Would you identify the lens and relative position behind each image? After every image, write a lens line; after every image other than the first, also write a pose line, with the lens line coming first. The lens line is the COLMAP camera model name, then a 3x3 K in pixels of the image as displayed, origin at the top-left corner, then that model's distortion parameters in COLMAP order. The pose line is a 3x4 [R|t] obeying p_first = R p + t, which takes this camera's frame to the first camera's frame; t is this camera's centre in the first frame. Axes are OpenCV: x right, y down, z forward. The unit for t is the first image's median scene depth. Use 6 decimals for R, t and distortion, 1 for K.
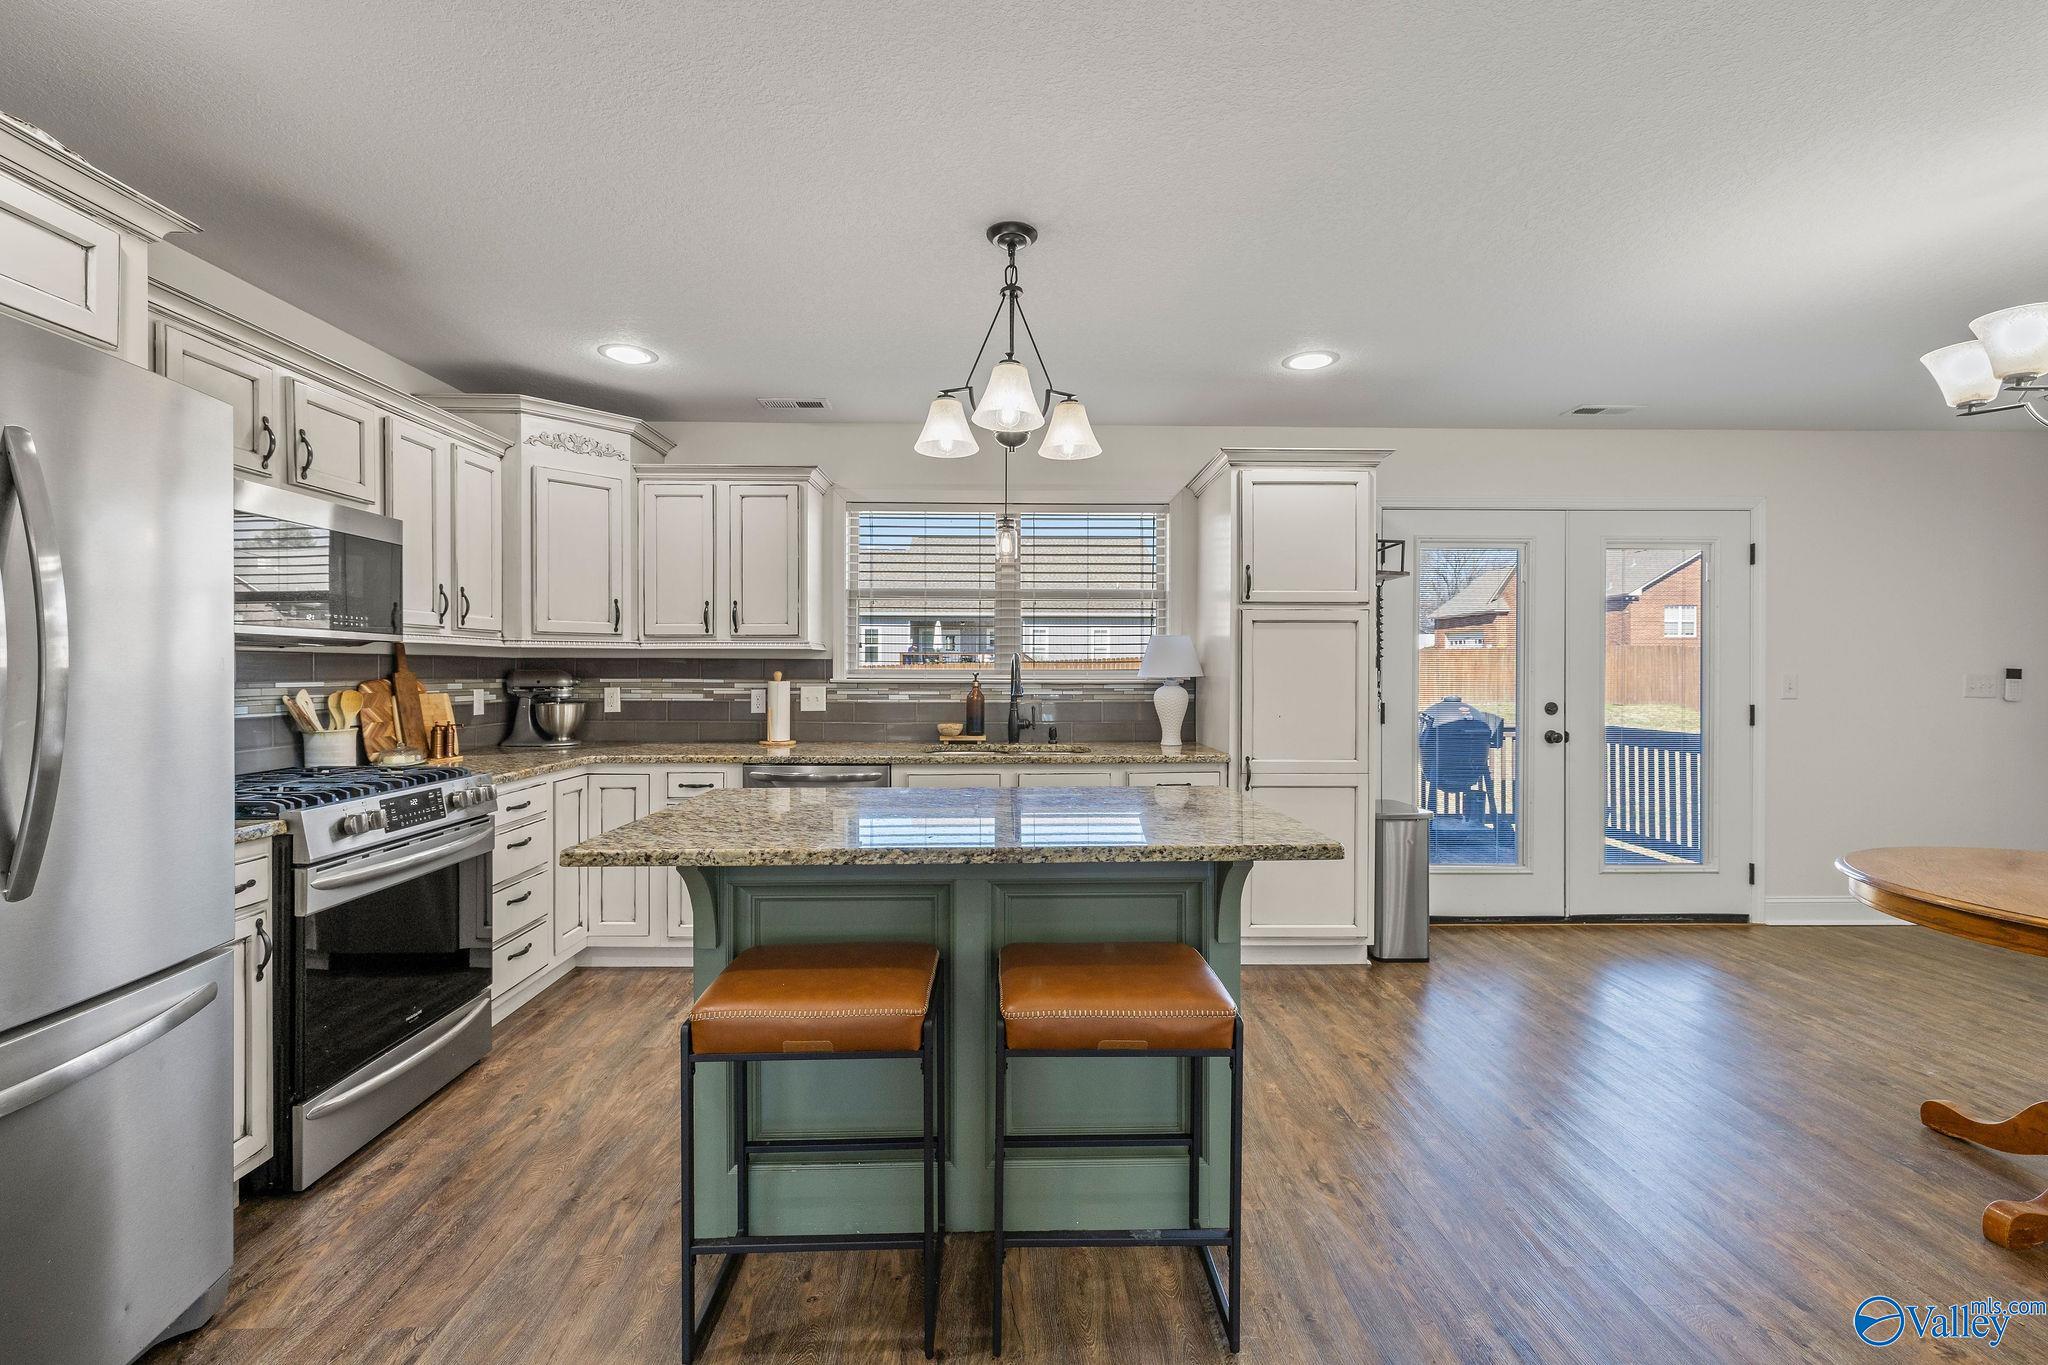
lens RADIAL K [[861.1, 0, 1016.2], [0, 861.1, 676.0], [0, 0, 1]] dist [-0.001839, -0.000069]
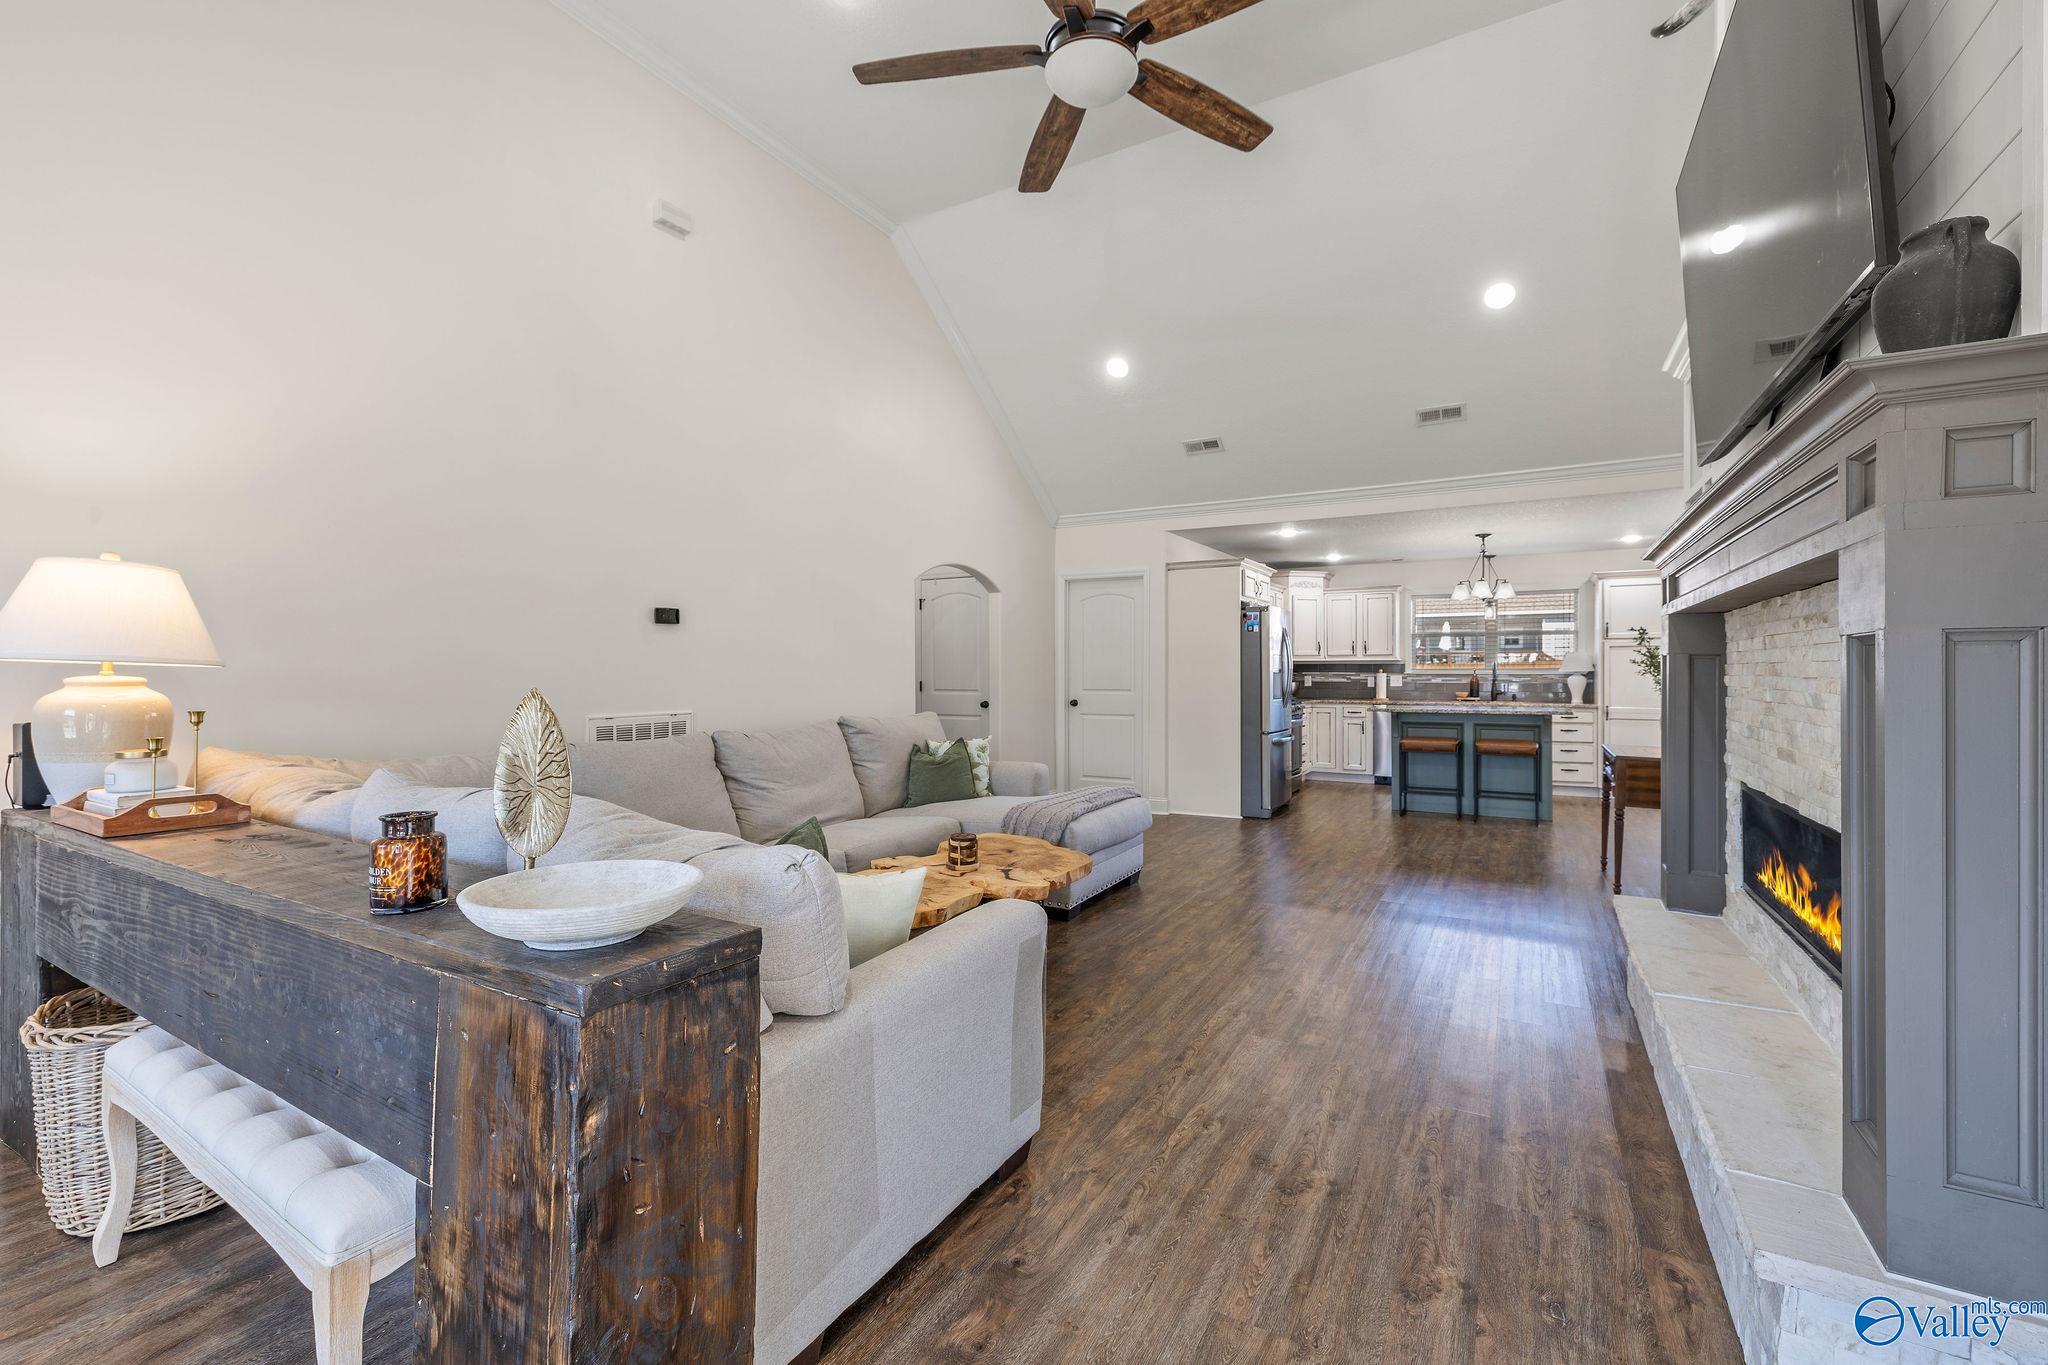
lens RADIAL K [[861.1, 0, 1016.2], [0, 861.1, 676.0], [0, 0, 1]] dist [-0.001839, -0.000069]
pose [[0.851689, 0.001287, -0.524046, 0.118791], [-0.001153, 0.999999, 0.000583, 0.013682], [0.524047, 0.000108, 0.851690, -1.647549]]
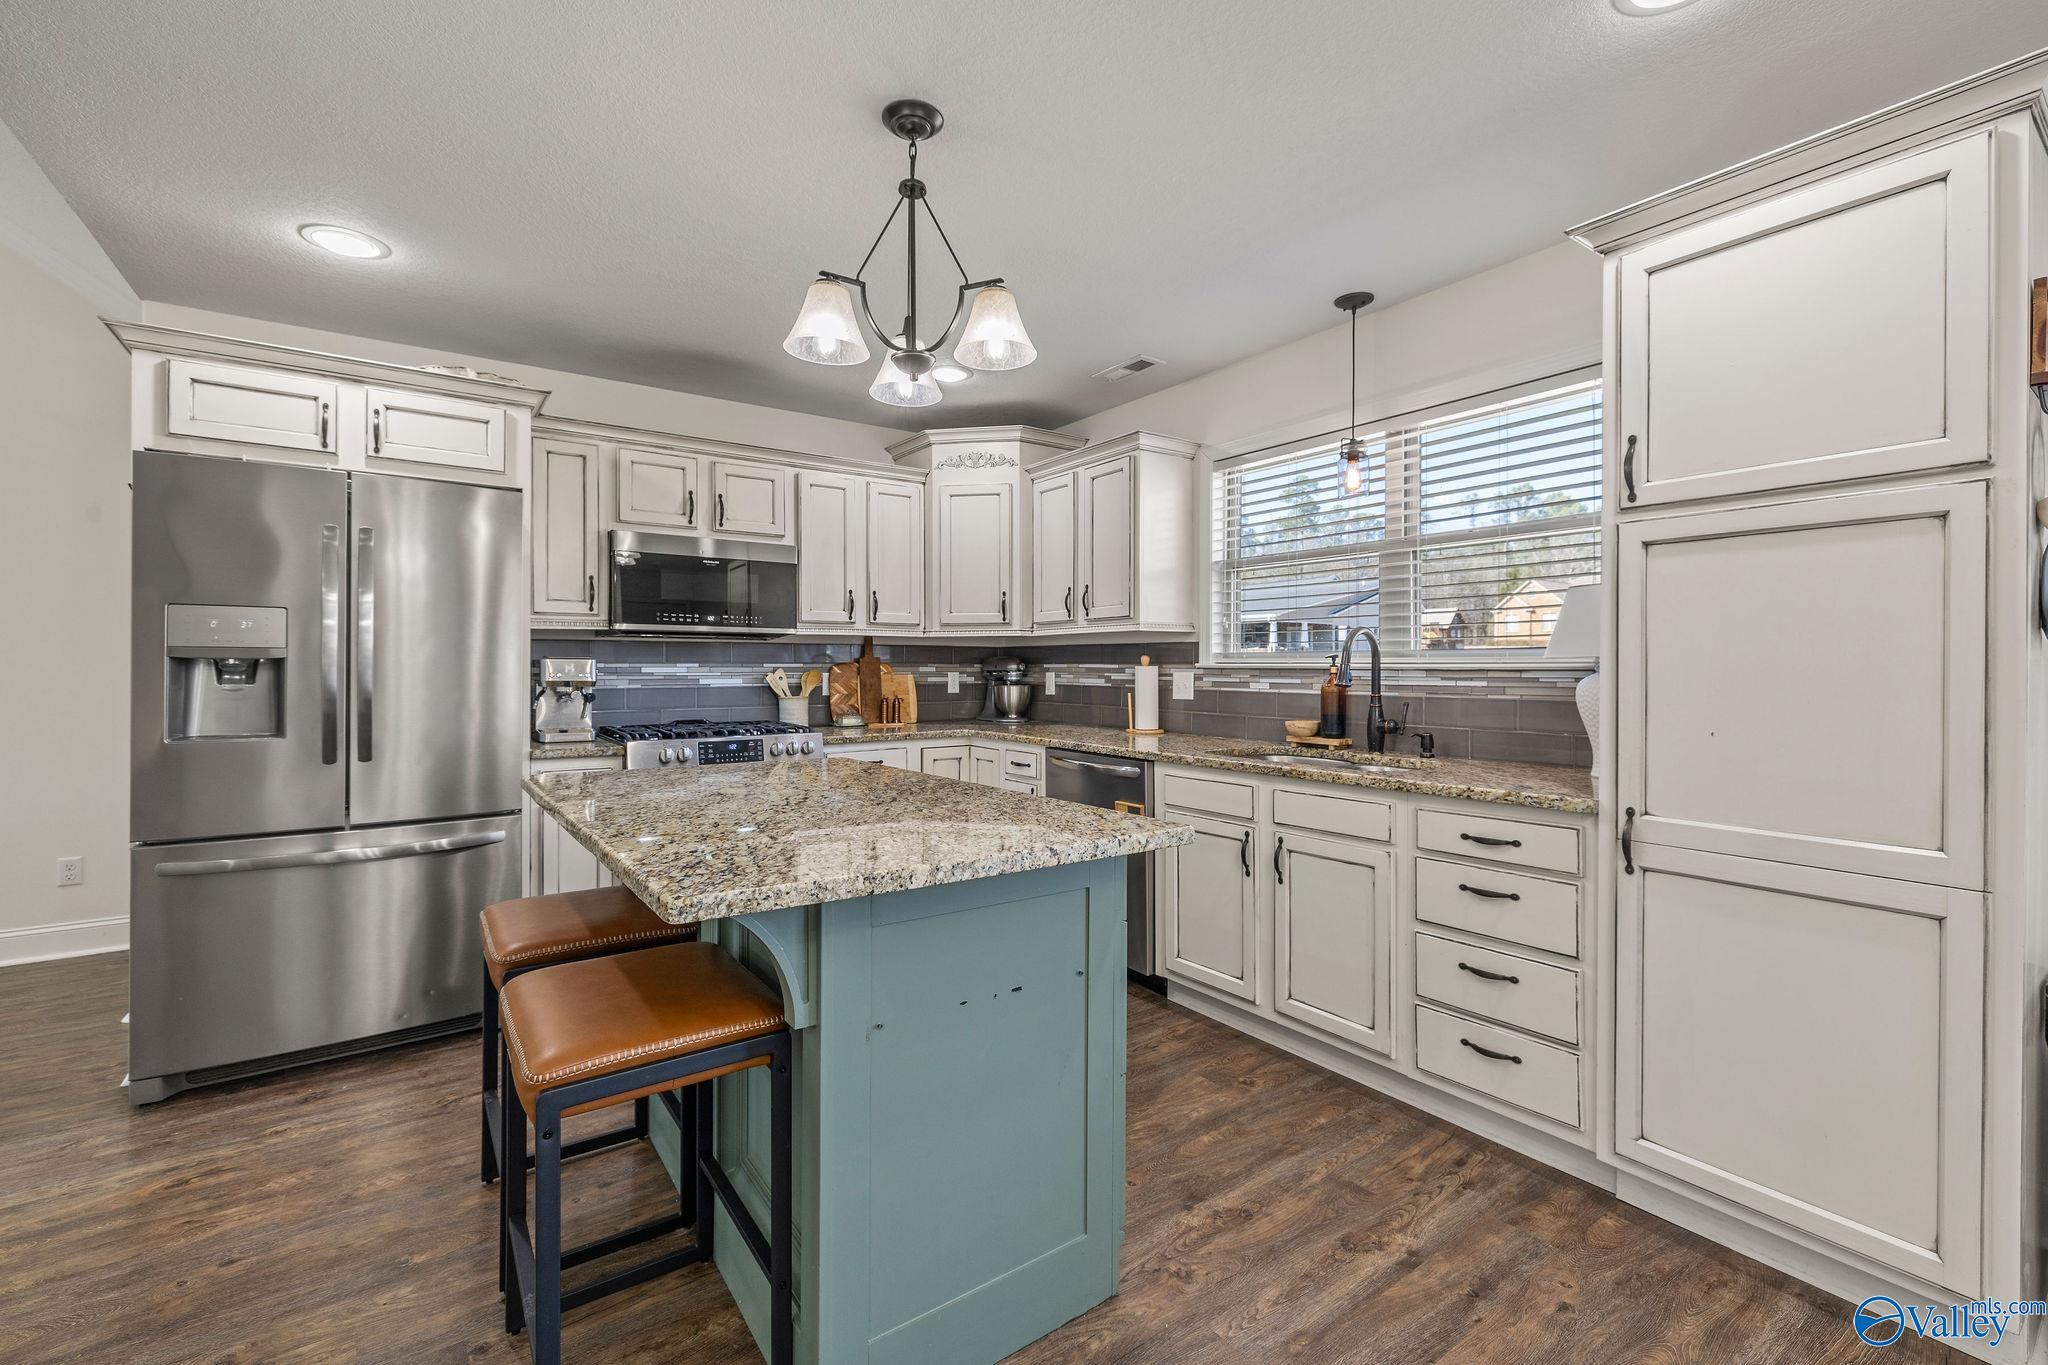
lens RADIAL K [[861.1, 0, 1016.2], [0, 861.1, 676.0], [0, 0, 1]] dist [-0.001839, -0.000069]
pose [[0.555040, 0.007956, -0.831786, 0.454286], [-0.004862, 0.999968, 0.006321, 0.012244], [0.831809, 0.000536, 0.555061, 0.376684]]
